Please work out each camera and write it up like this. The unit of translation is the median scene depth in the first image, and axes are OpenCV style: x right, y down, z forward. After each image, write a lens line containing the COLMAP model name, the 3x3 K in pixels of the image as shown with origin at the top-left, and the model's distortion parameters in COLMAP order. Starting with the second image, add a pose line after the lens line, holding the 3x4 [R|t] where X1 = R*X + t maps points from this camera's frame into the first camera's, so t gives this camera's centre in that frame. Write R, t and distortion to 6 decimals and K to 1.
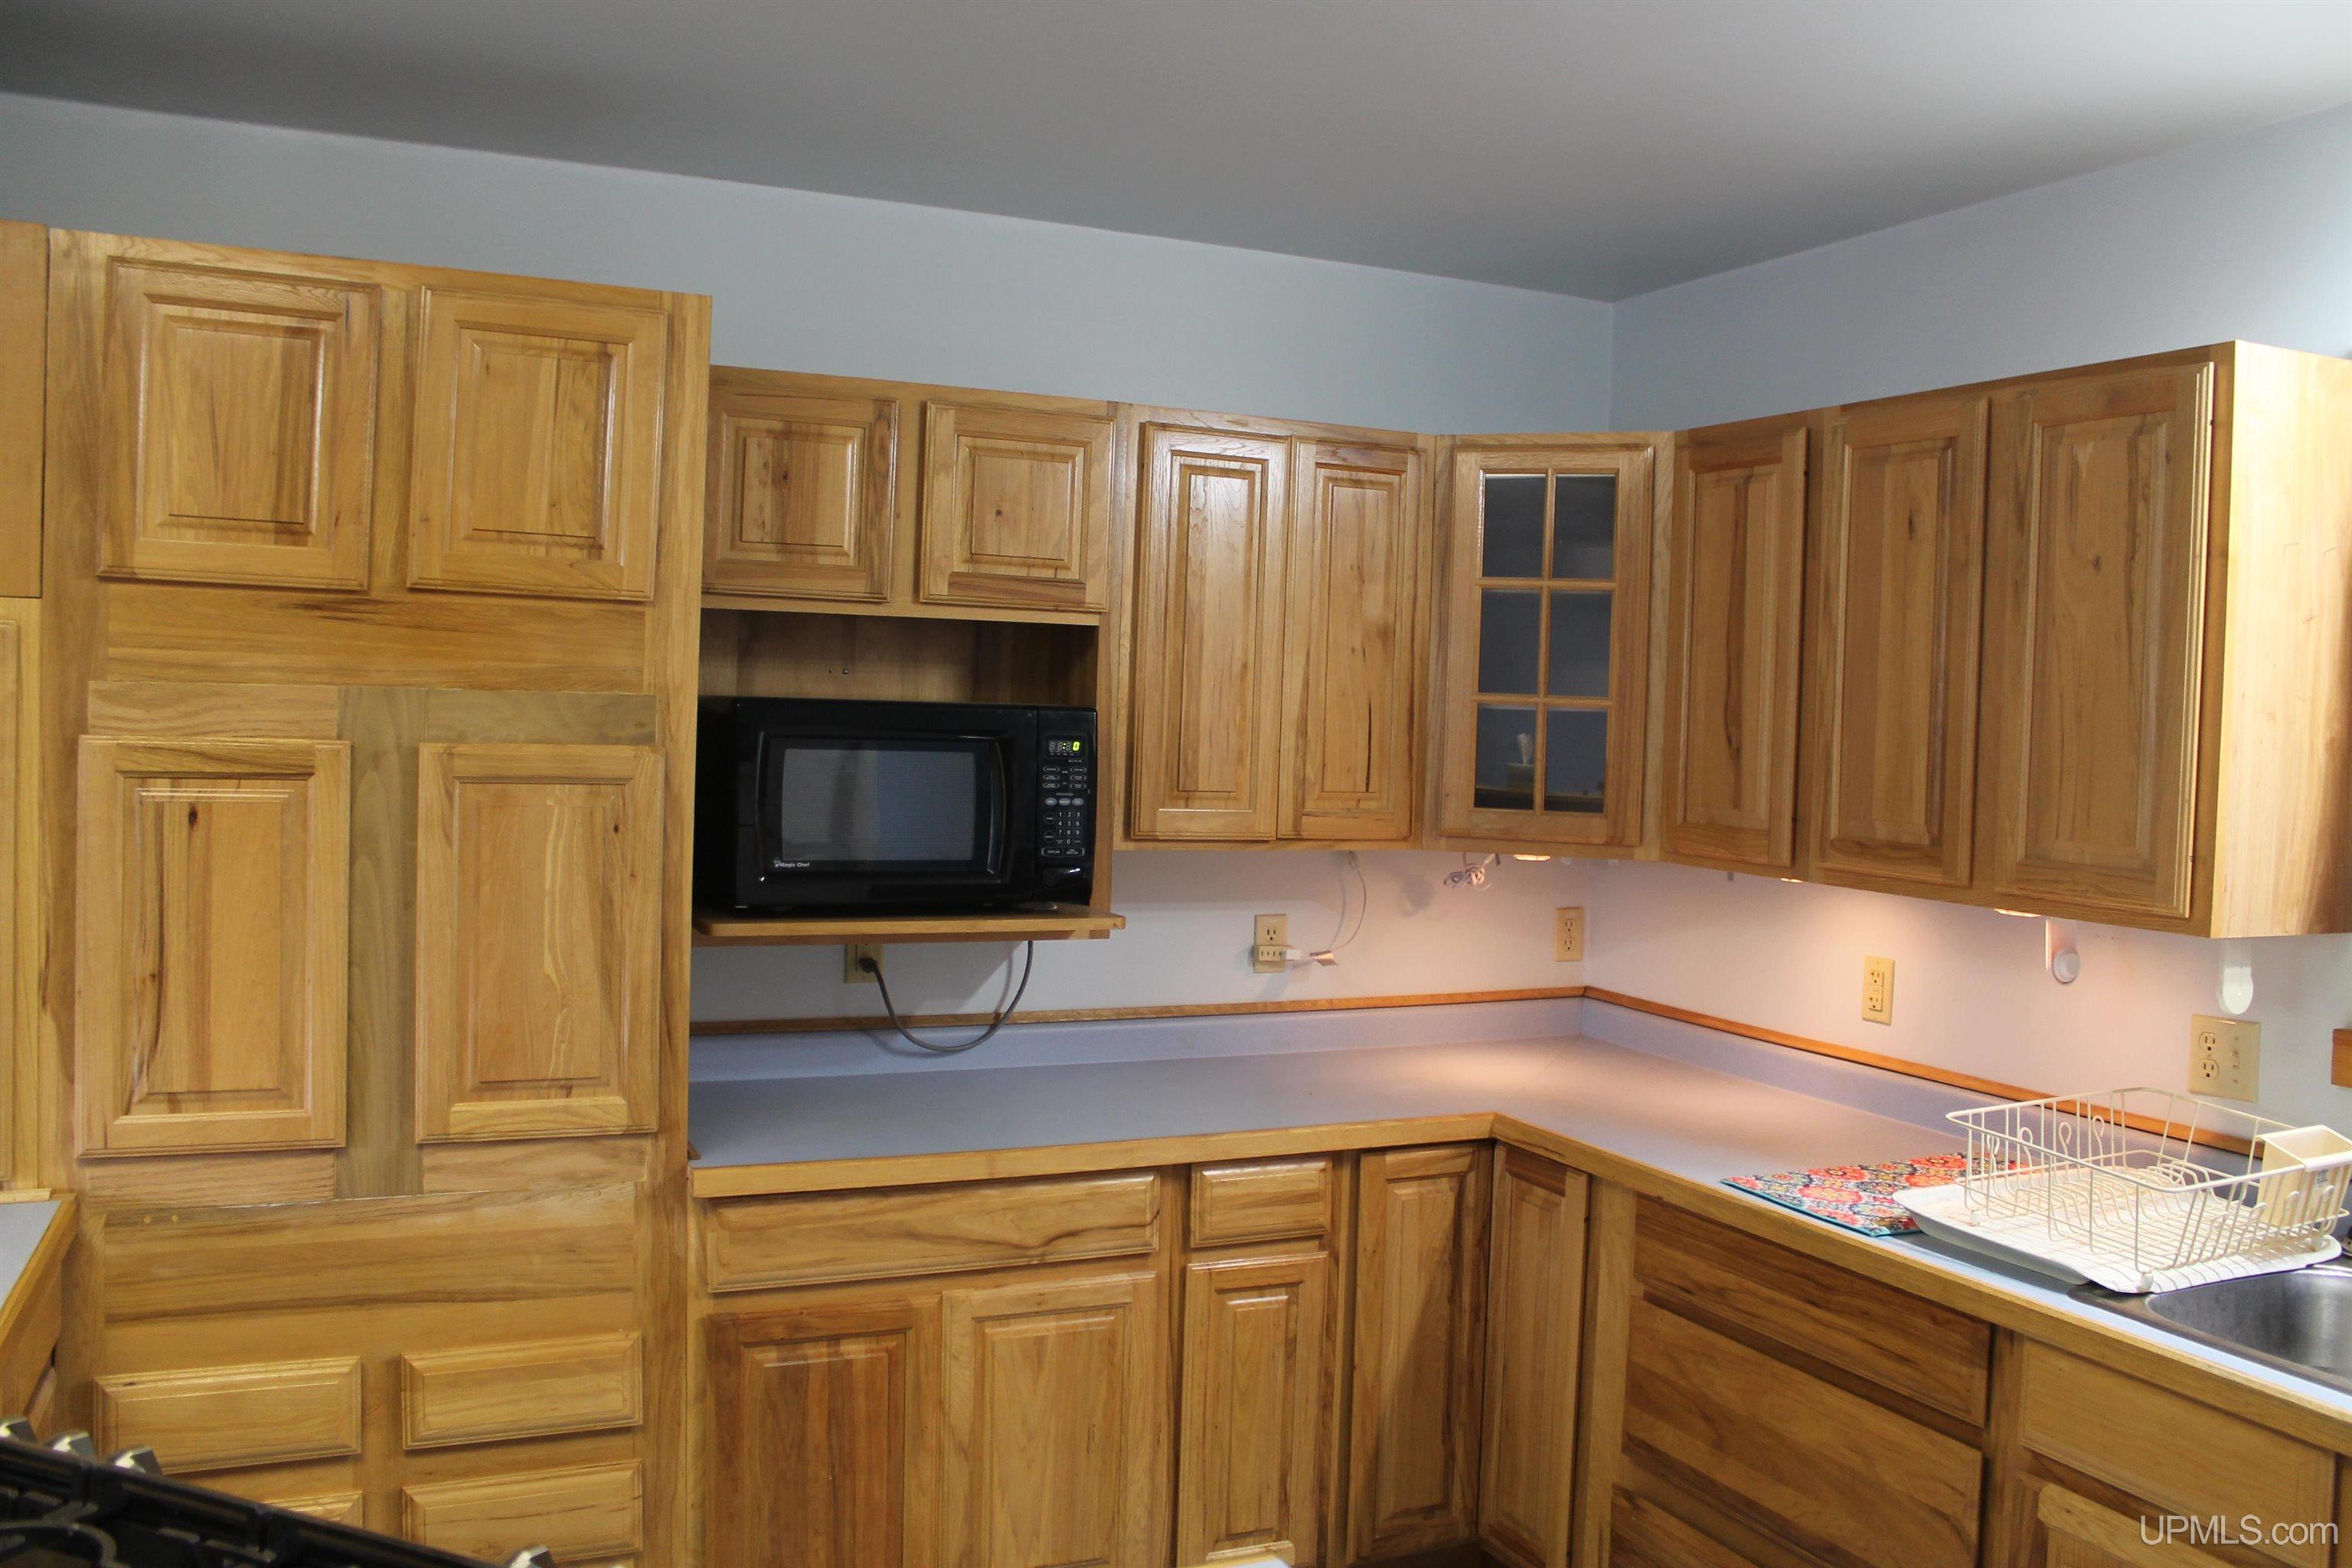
lens RADIAL K [[1968.1, 0, 1176.0], [0, 1968.1, 784.0], [0, 0, 1]] dist [-0.164574, 0.164949]
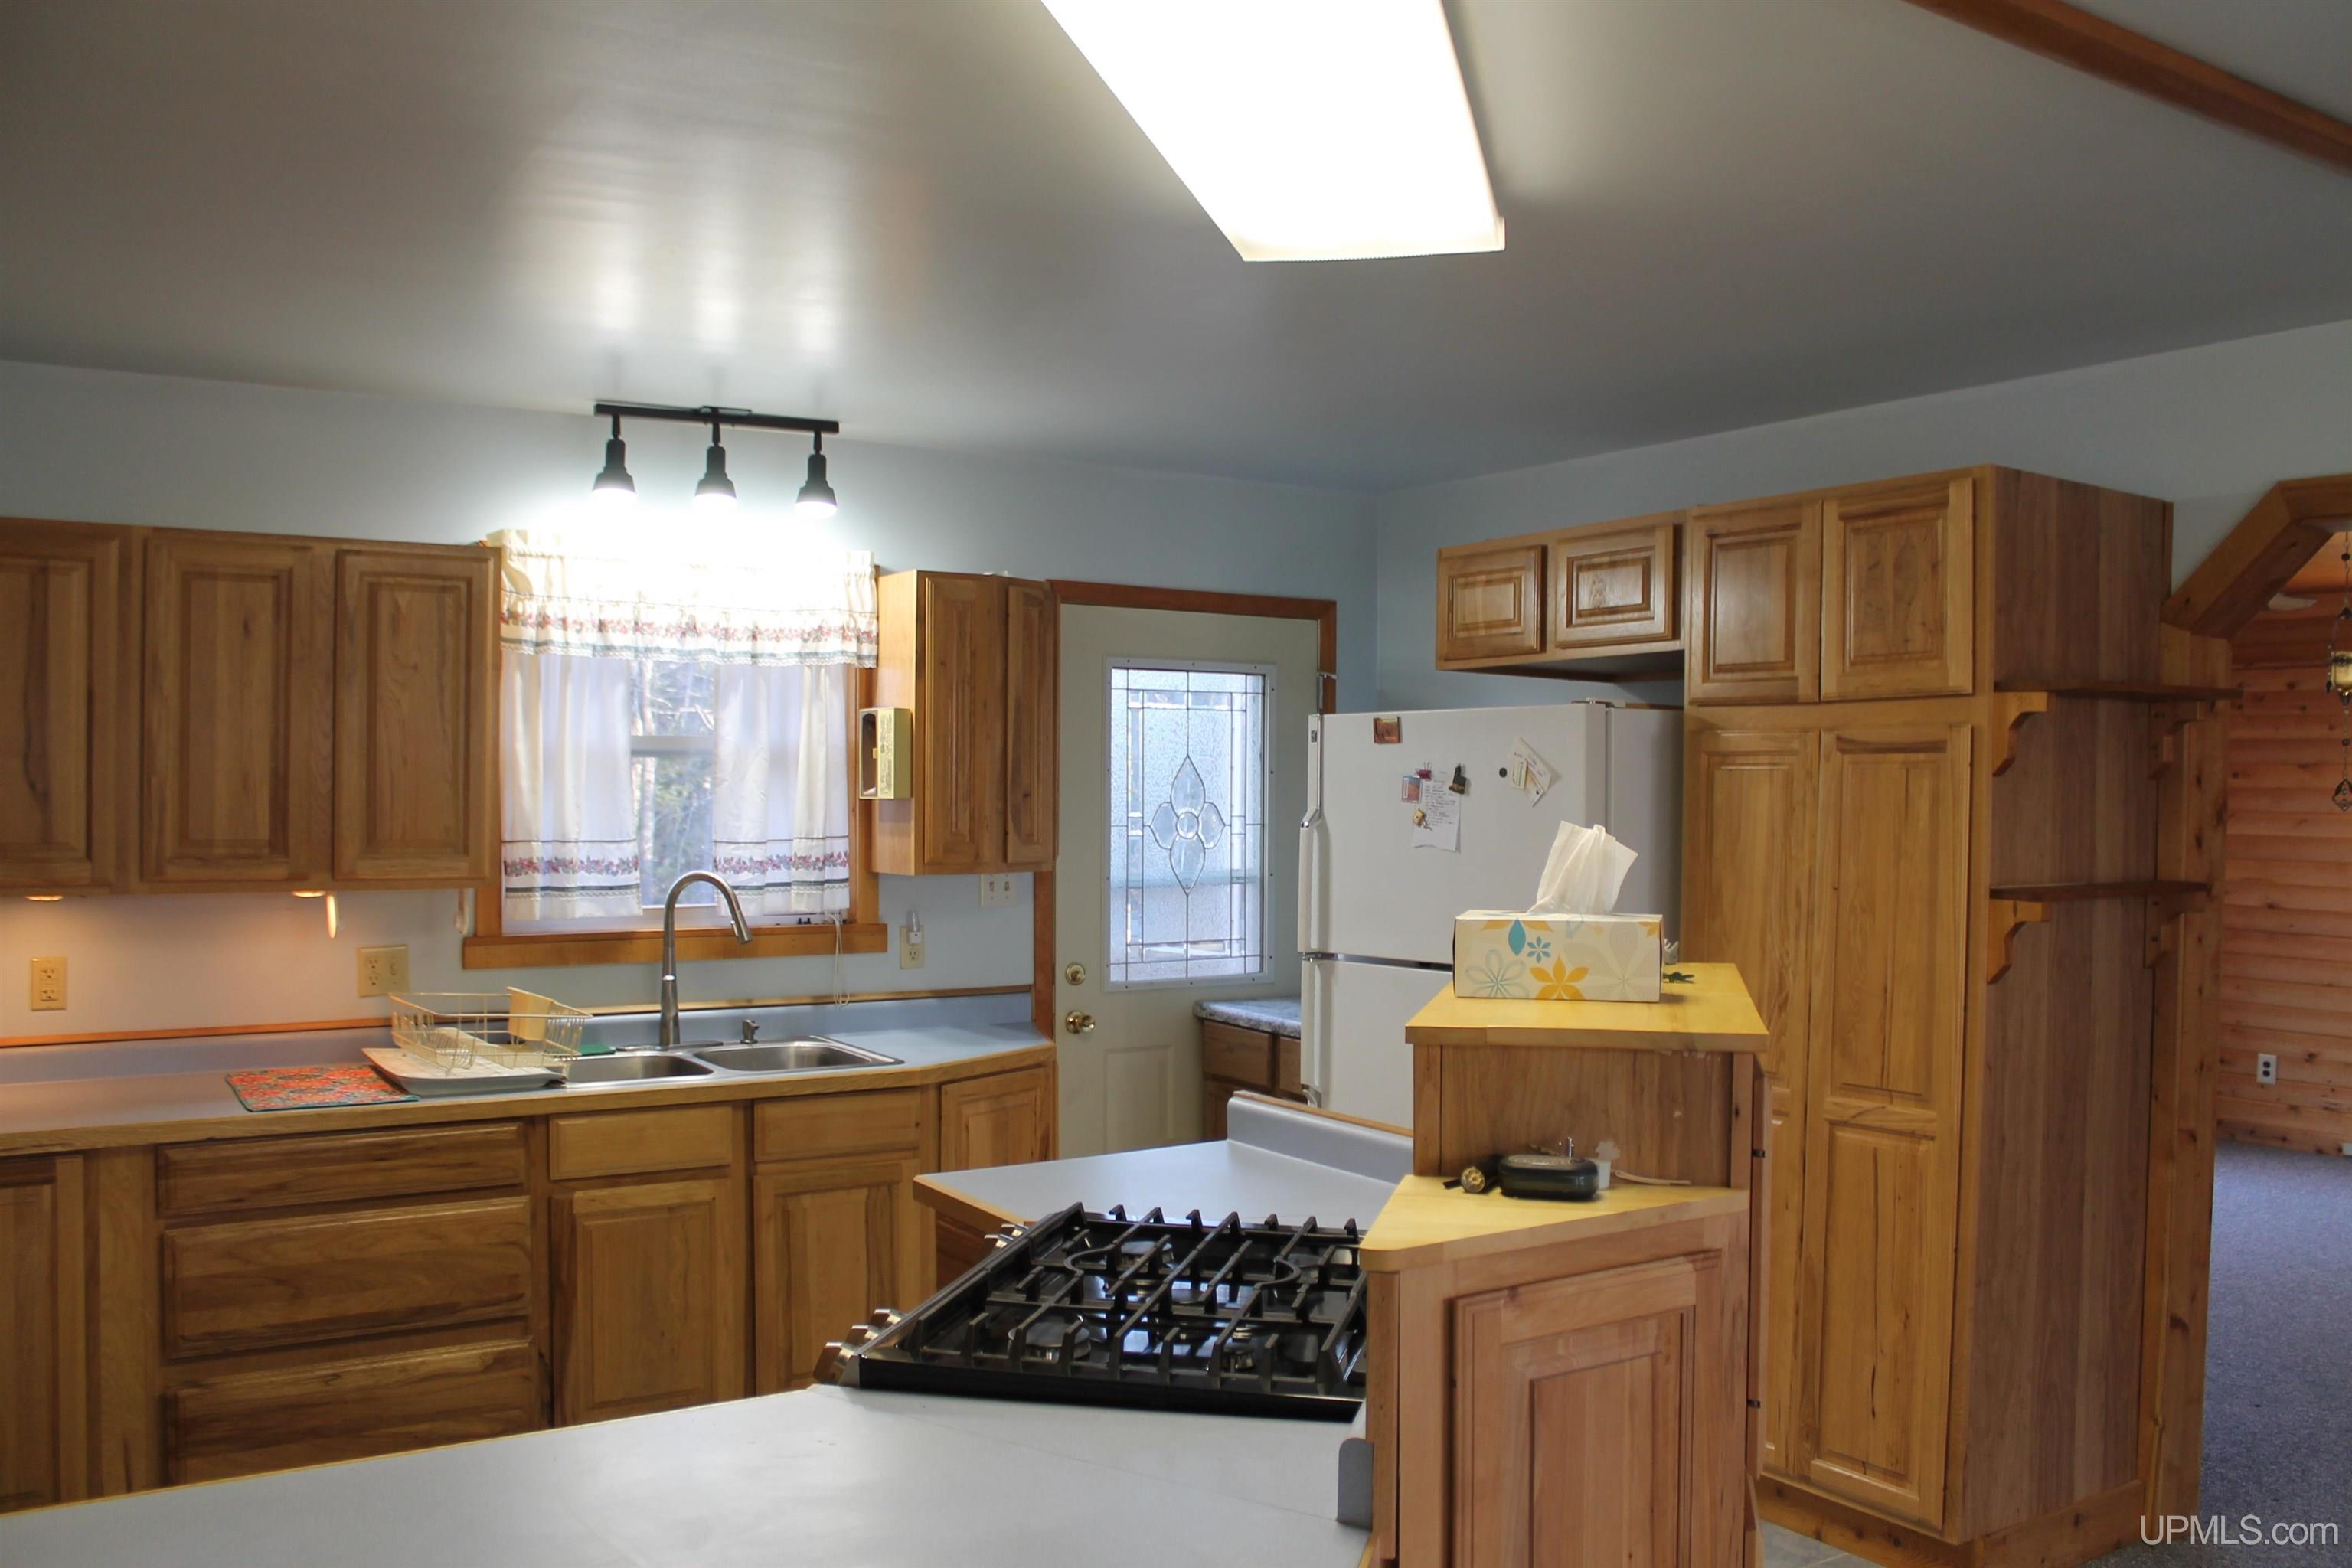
lens RADIAL K [[1983.7, 0, 1176.0], [0, 1983.7, 784.0], [0, 0, 1]] dist [-0.165993, 0.159442]
pose [[-0.138811, -0.034616, 0.989714, -1.070538], [0.030870, 0.998752, 0.039262, -0.053067], [-0.989838, 0.036002, -0.137569, 0.508375]]
